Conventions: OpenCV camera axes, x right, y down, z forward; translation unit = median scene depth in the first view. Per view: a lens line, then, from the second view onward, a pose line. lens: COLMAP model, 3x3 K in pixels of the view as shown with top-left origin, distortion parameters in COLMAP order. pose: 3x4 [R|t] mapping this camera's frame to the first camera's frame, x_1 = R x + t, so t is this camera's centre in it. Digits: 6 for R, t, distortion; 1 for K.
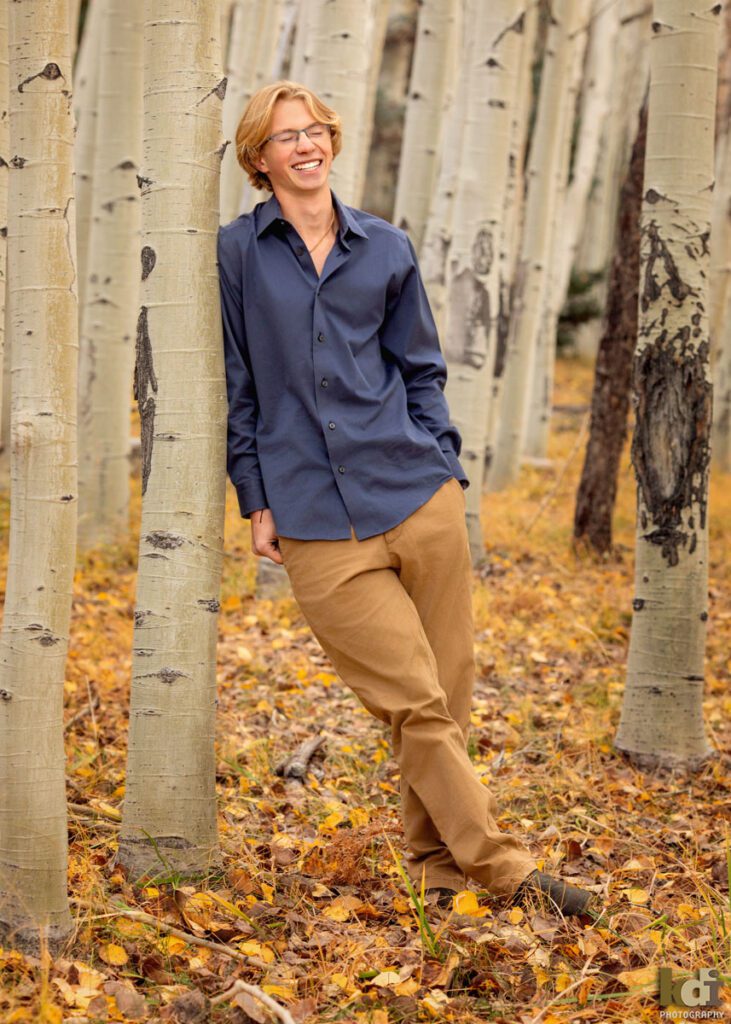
lens RADIAL K [[3401.3, 0, 365.5], [0, 3401.3, 512.0], [0, 0, 1]] dist [0.145329, -0.993079]
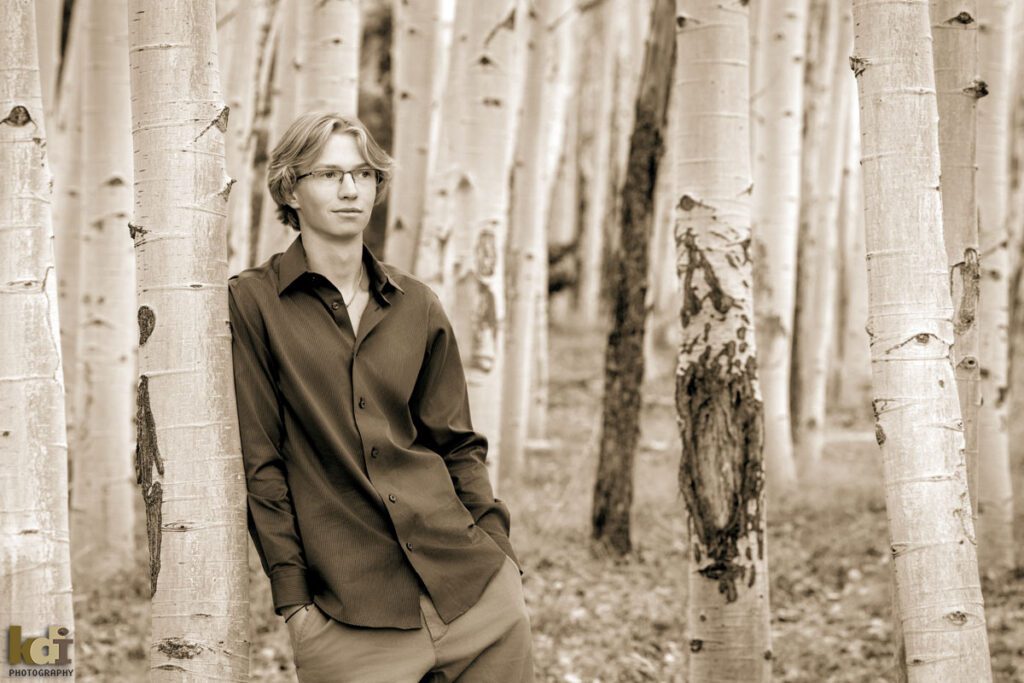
lens RADIAL K [[3250.4, 0, 512.0], [0, 3250.4, 341.5], [0, 0, 1]] dist [0.152750, -0.435514]
pose [[0.997609, -0.048968, 0.048761, -0.008320], [0.051016, 0.997827, -0.041688, -0.020627], [-0.046614, 0.044076, 0.997940, 0.121418]]
